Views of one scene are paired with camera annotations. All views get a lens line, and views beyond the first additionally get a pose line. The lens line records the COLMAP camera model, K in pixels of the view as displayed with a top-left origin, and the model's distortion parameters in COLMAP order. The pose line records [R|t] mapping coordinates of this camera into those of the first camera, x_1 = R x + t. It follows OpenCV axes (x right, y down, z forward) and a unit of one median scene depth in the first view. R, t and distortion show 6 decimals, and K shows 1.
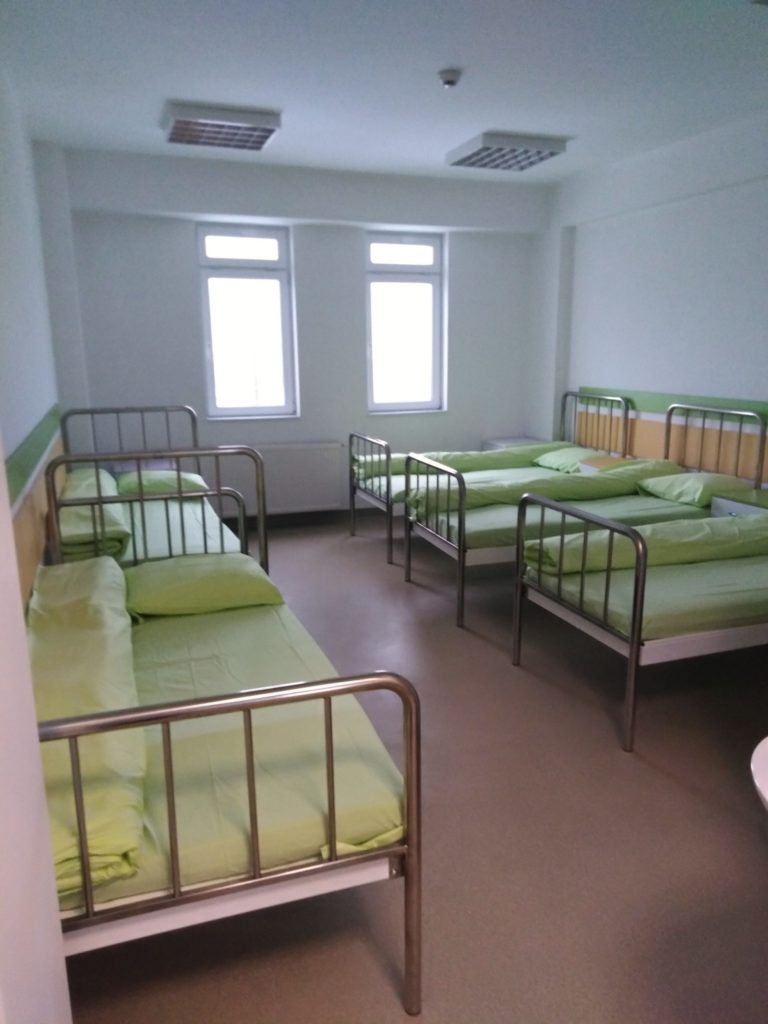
lens RADIAL K [[769.3, 0, 381.2], [0, 769.3, 528.1], [0, 0, 1]] dist [0.125555, -0.103786]
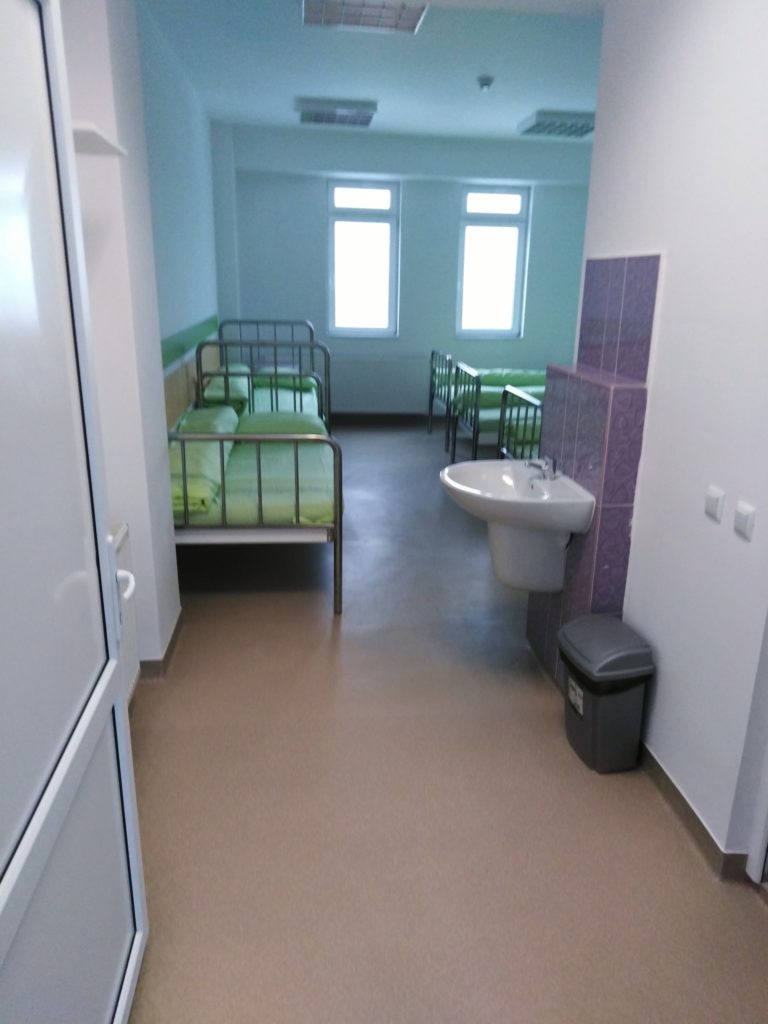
lens RADIAL K [[769.3, 0, 381.2], [0, 769.3, 528.1], [0, 0, 1]] dist [0.125555, -0.103786]
pose [[0.974816, 0.099440, -0.199614, 0.190656], [-0.084859, 0.993149, 0.080336, 0.083447], [0.206235, -0.061373, 0.976576, -0.324278]]
